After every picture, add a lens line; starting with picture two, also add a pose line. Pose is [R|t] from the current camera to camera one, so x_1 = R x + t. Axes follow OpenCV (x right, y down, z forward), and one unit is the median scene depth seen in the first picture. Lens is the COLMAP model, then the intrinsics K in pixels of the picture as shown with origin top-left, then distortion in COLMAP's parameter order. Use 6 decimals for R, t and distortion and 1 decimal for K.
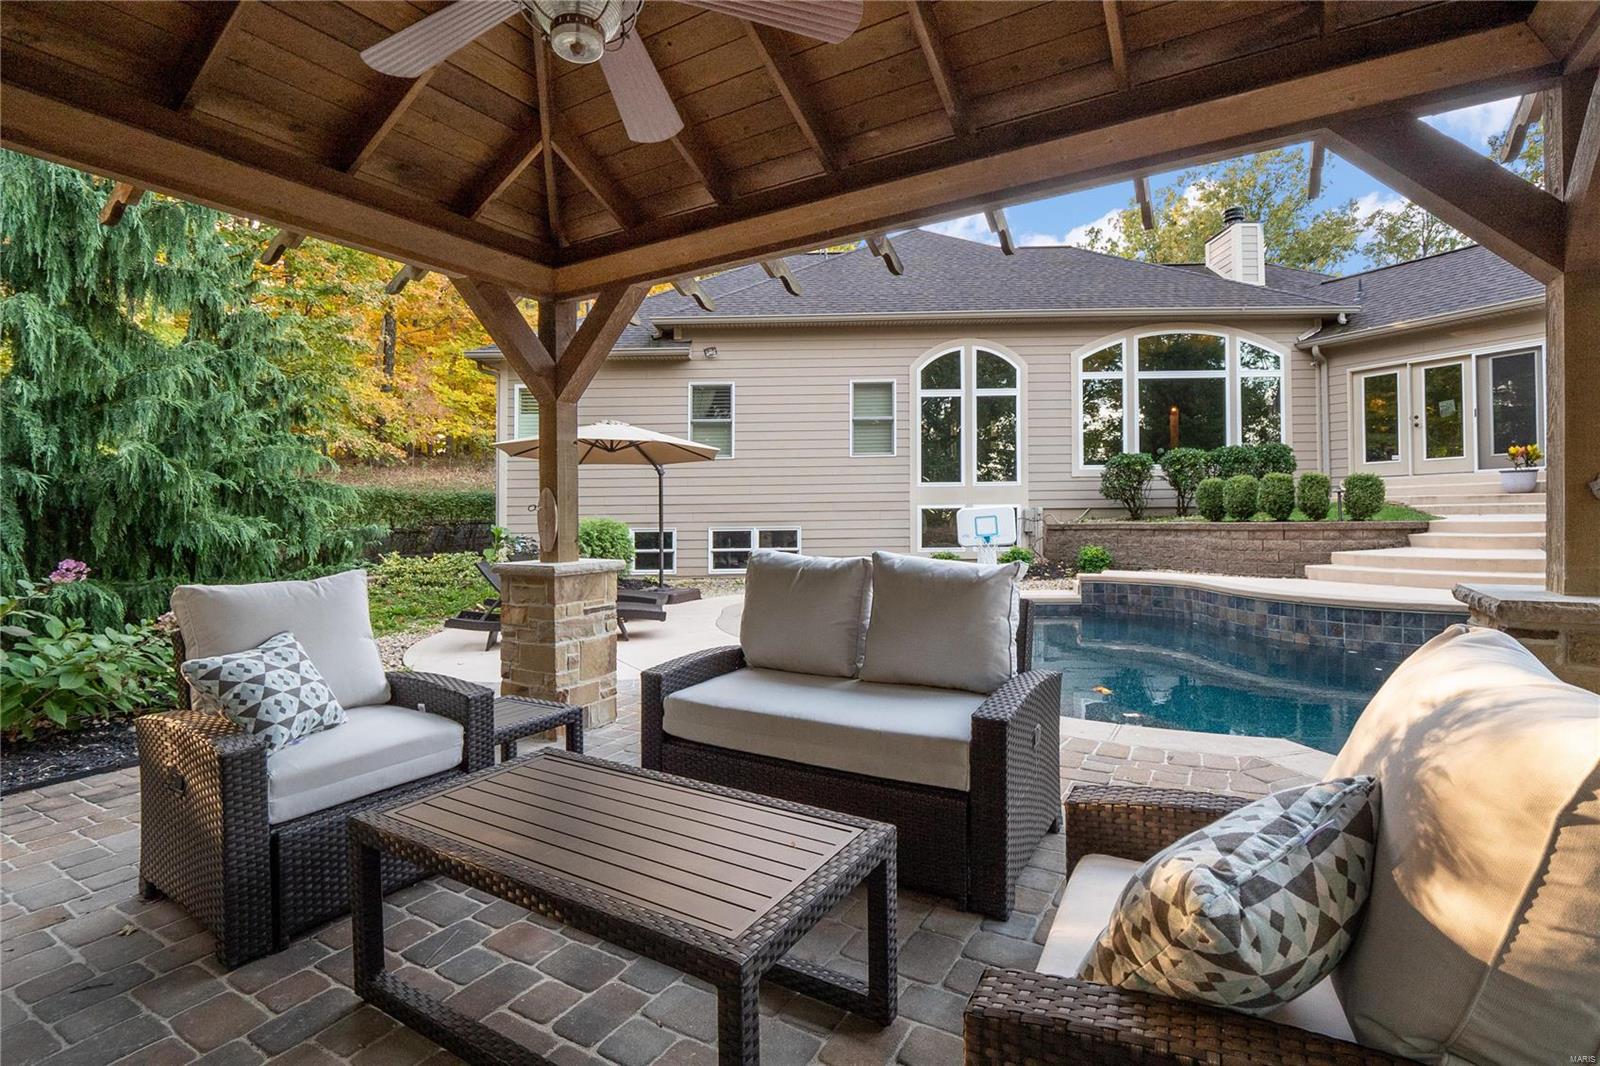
lens RADIAL K [[744.3, 0, 799.3], [0, 744.3, 508.5], [0, 0, 1]] dist [-0.010231, -0.000031]
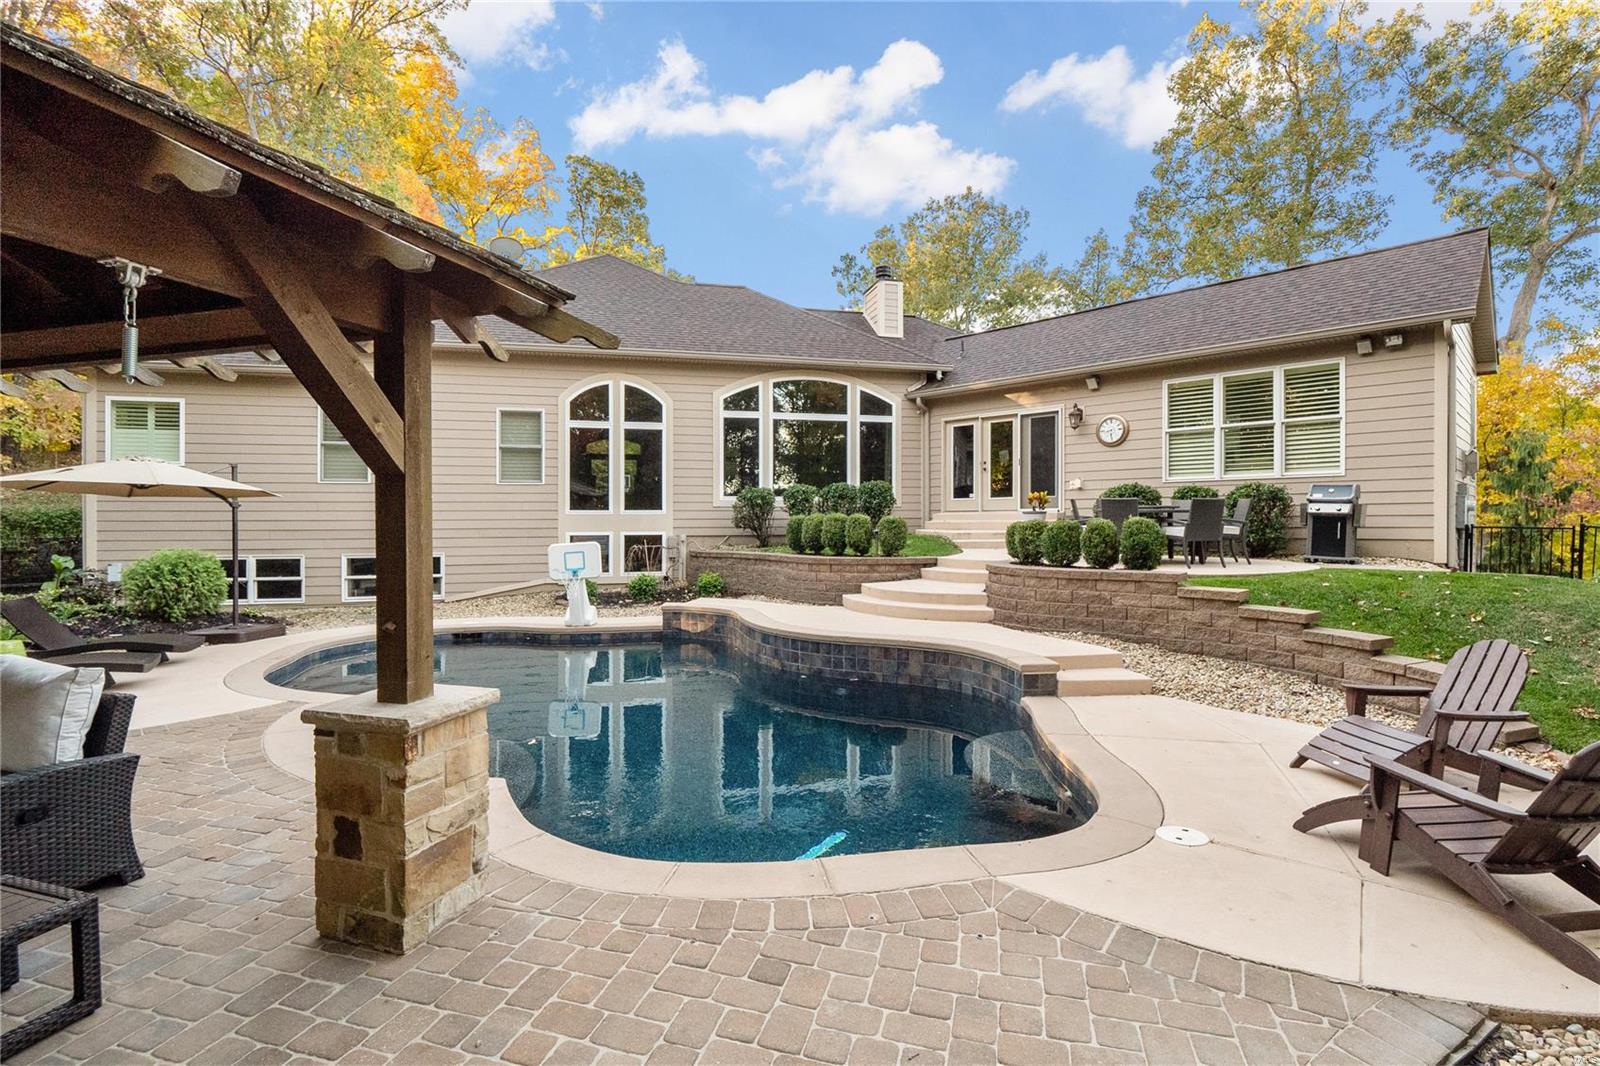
lens RADIAL K [[747.8, 0, 796.9], [0, 747.8, 529.0], [0, 0, 1]] dist [-0.017850, -0.000247]
pose [[0.965700, 0.004379, 0.259623, 0.200621], [-0.011132, 0.999637, 0.024548, -0.037678], [-0.259421, -0.026596, 0.965398, -0.088663]]
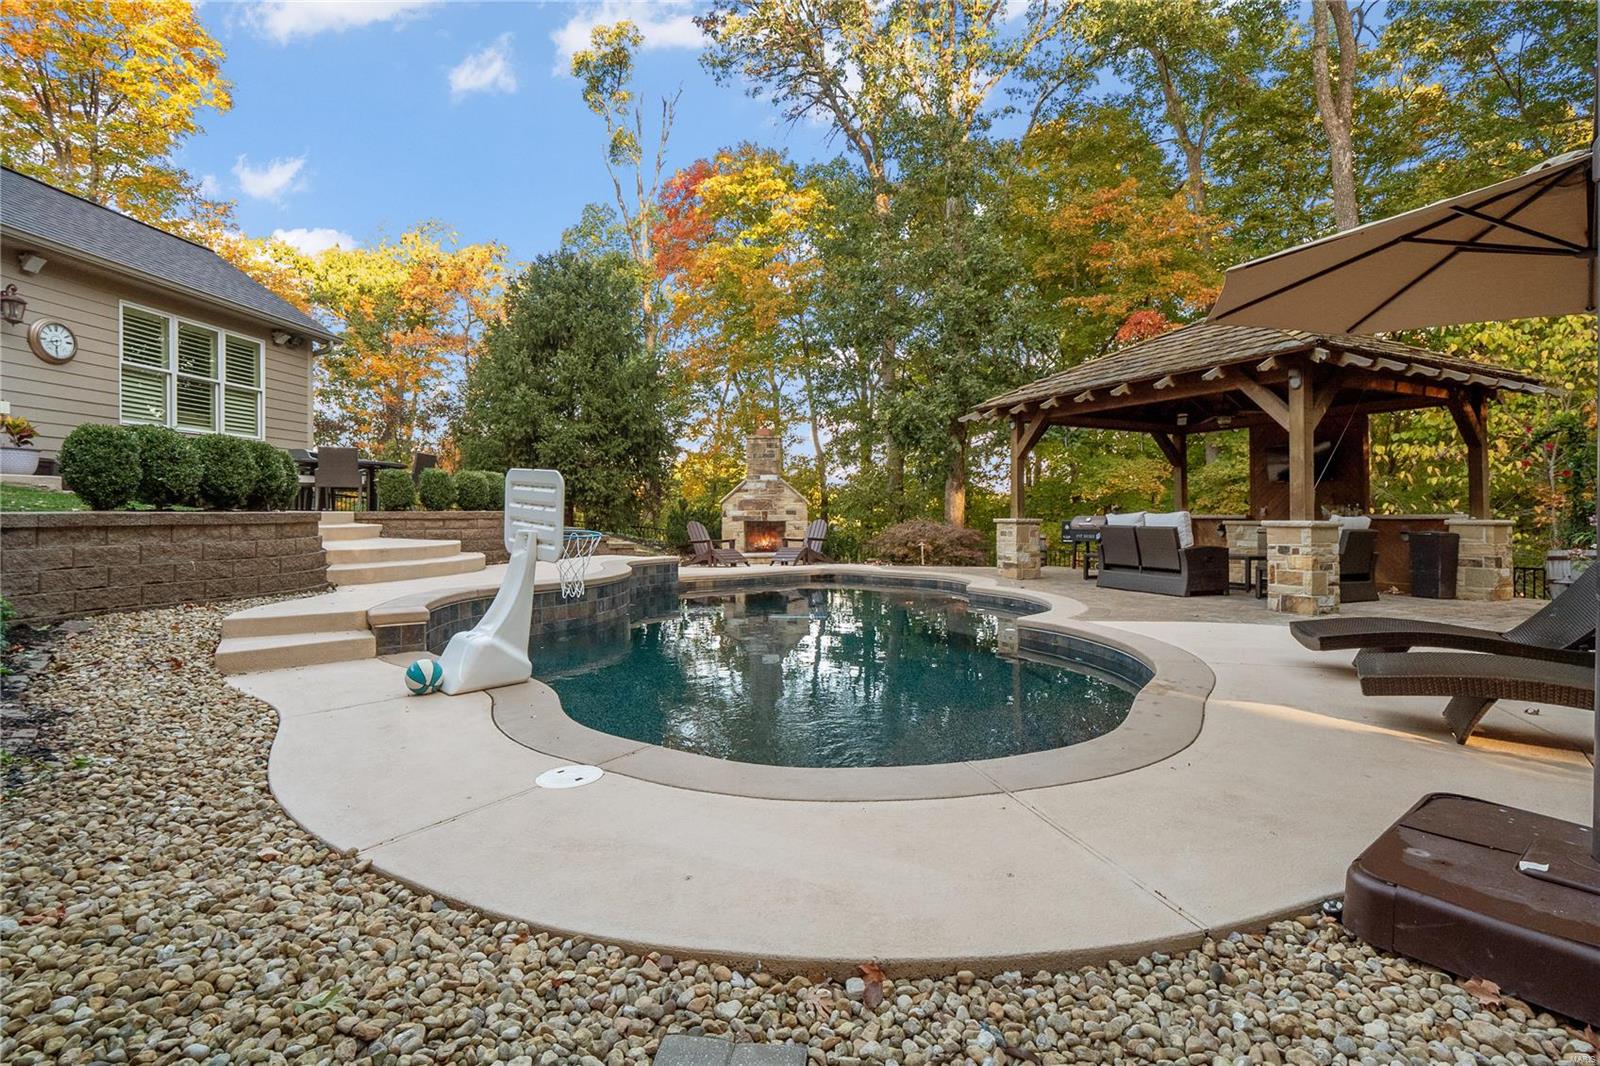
lens RADIAL K [[752.2, 0, 796.8], [0, 752.2, 496.5], [0, 0, 1]] dist [-0.023221, -0.000451]
pose [[-0.838765, 0.022380, 0.544034, -0.079829], [0.001092, 0.999222, -0.039421, 0.021481], [-0.544493, -0.032471, -0.838137, 0.905889]]
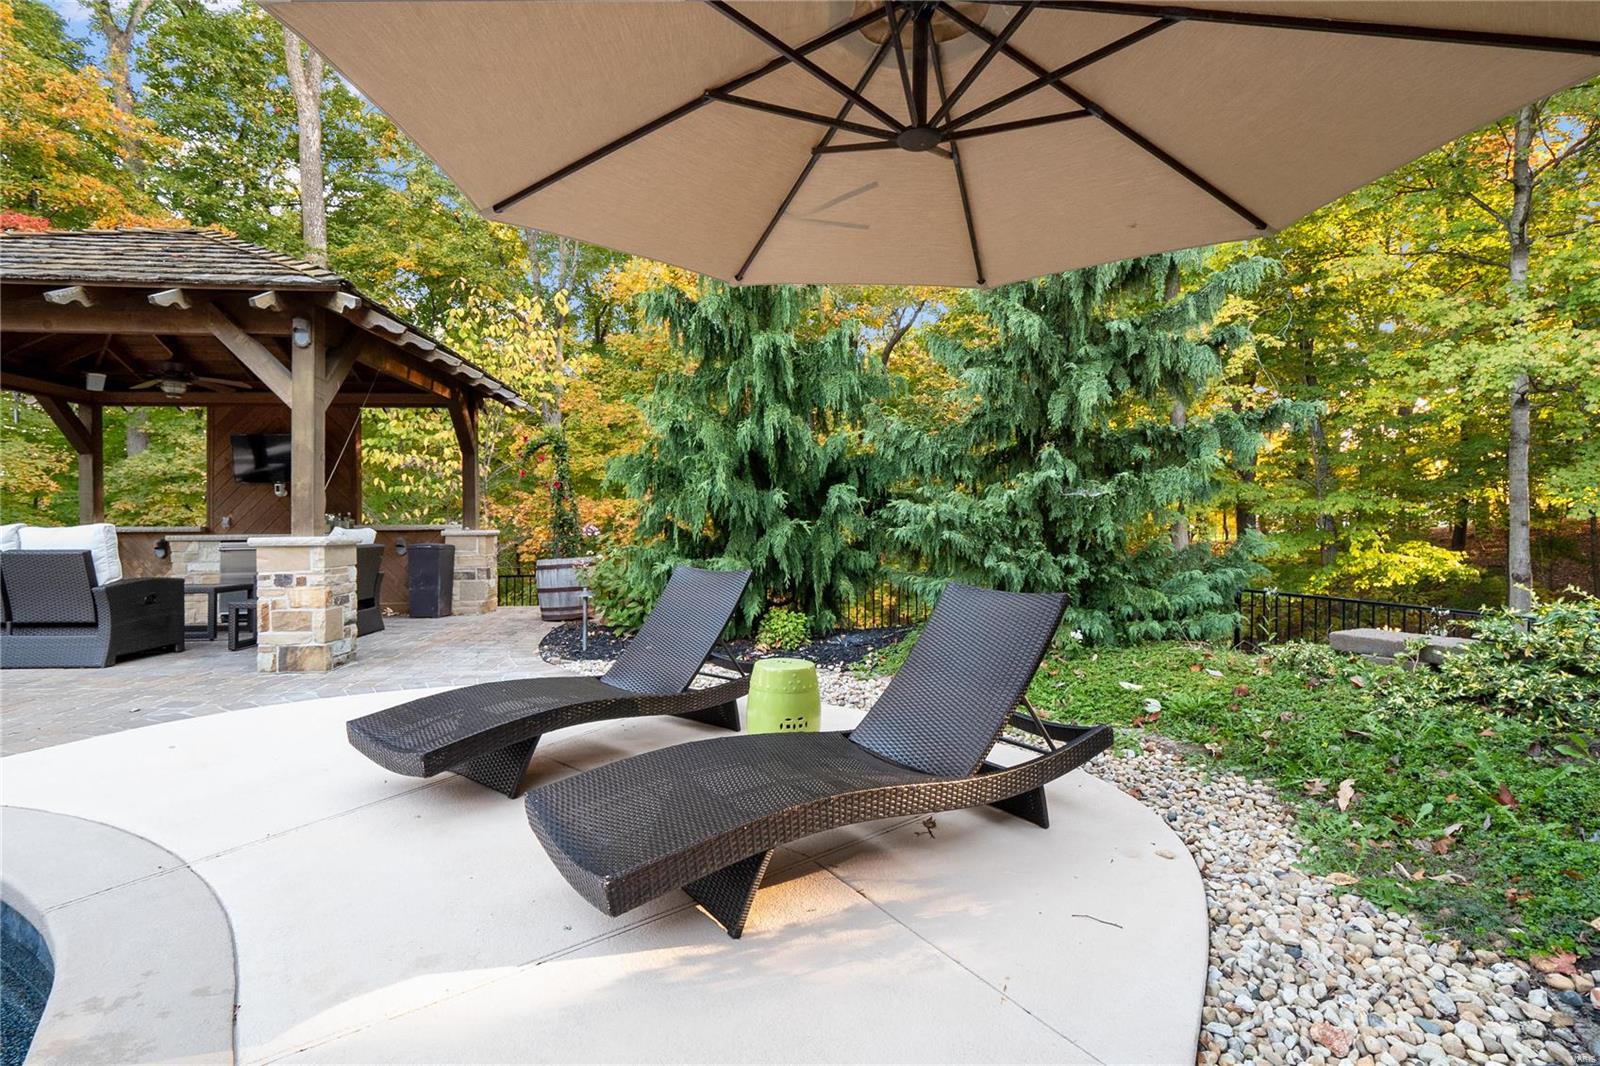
lens RADIAL K [[769.7, 0, 807.2], [0, 769.7, 517.9], [0, 0, 1]] dist [-0.013300, -0.000093]
pose [[-0.788199, 0.012131, -0.615301, -0.055084], [0.019696, 0.999791, -0.005519, 0.016062], [0.615105, -0.016469, -0.788273, 0.729208]]
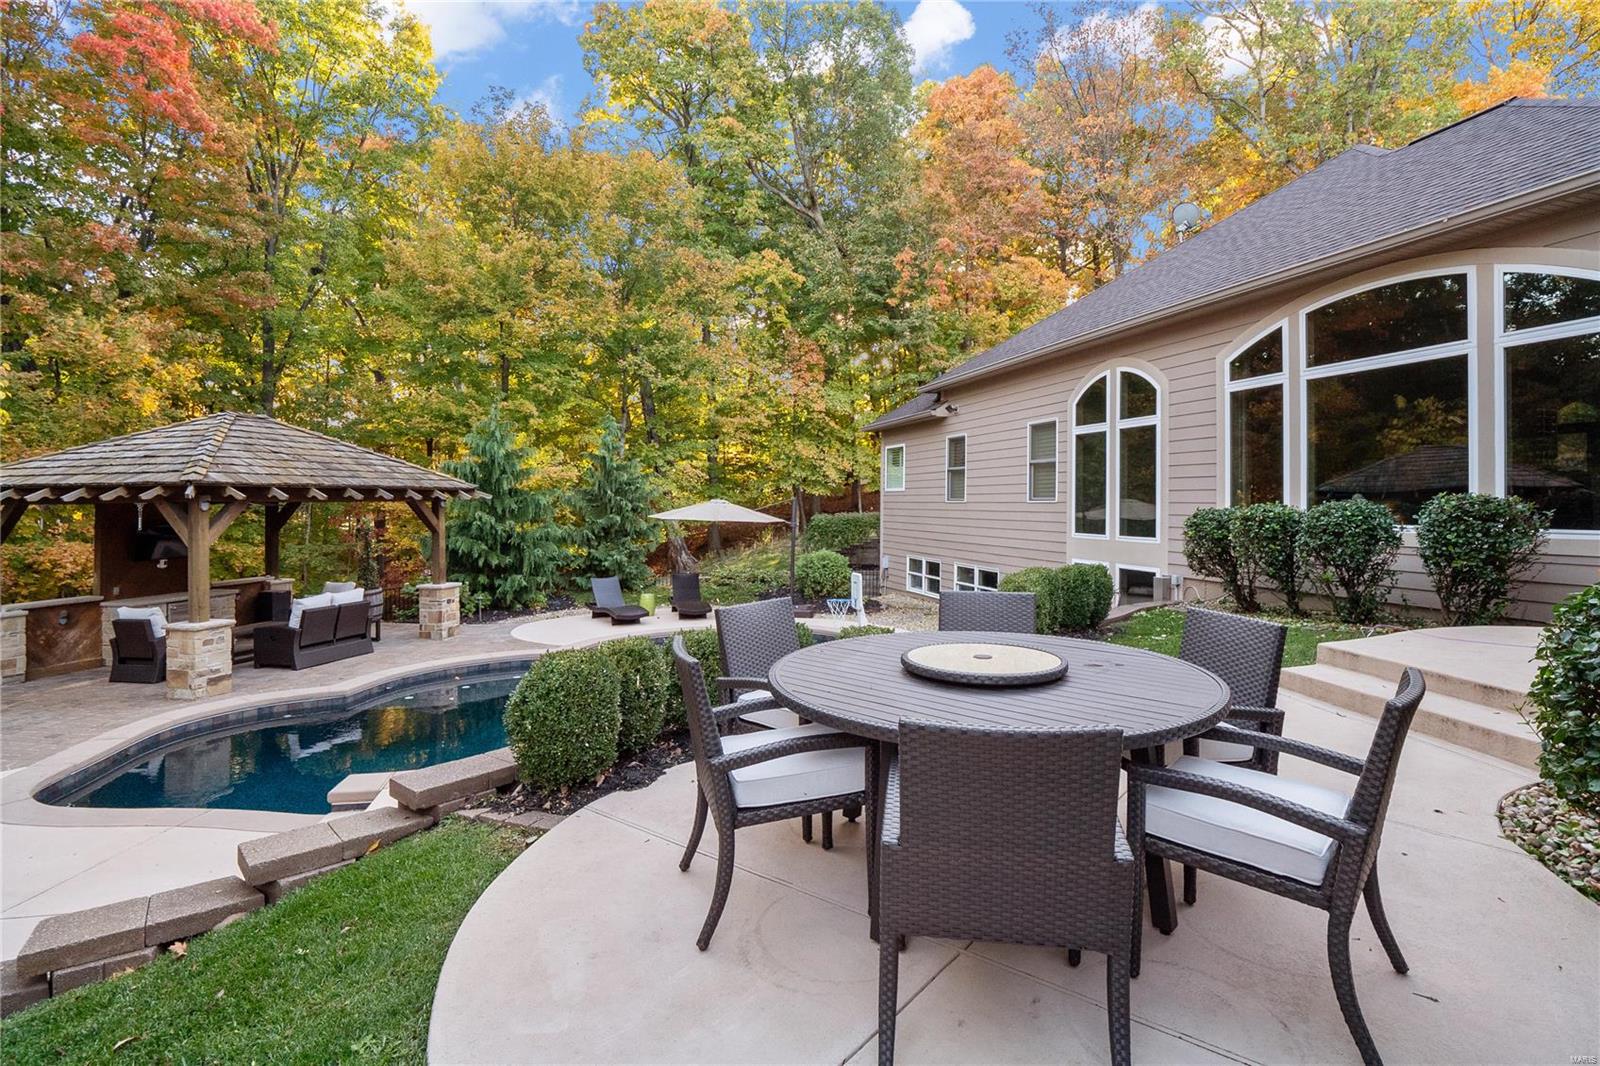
lens RADIAL K [[738.5, 0, 801.7], [0, 738.5, 499.6], [0, 0, 1]] dist [-0.020675, -0.000258]
pose [[0.321377, 0.009591, -0.946903, 0.881945], [0.012312, 0.999822, 0.014306, -0.090590], [0.946871, -0.016256, 0.321202, 0.417441]]
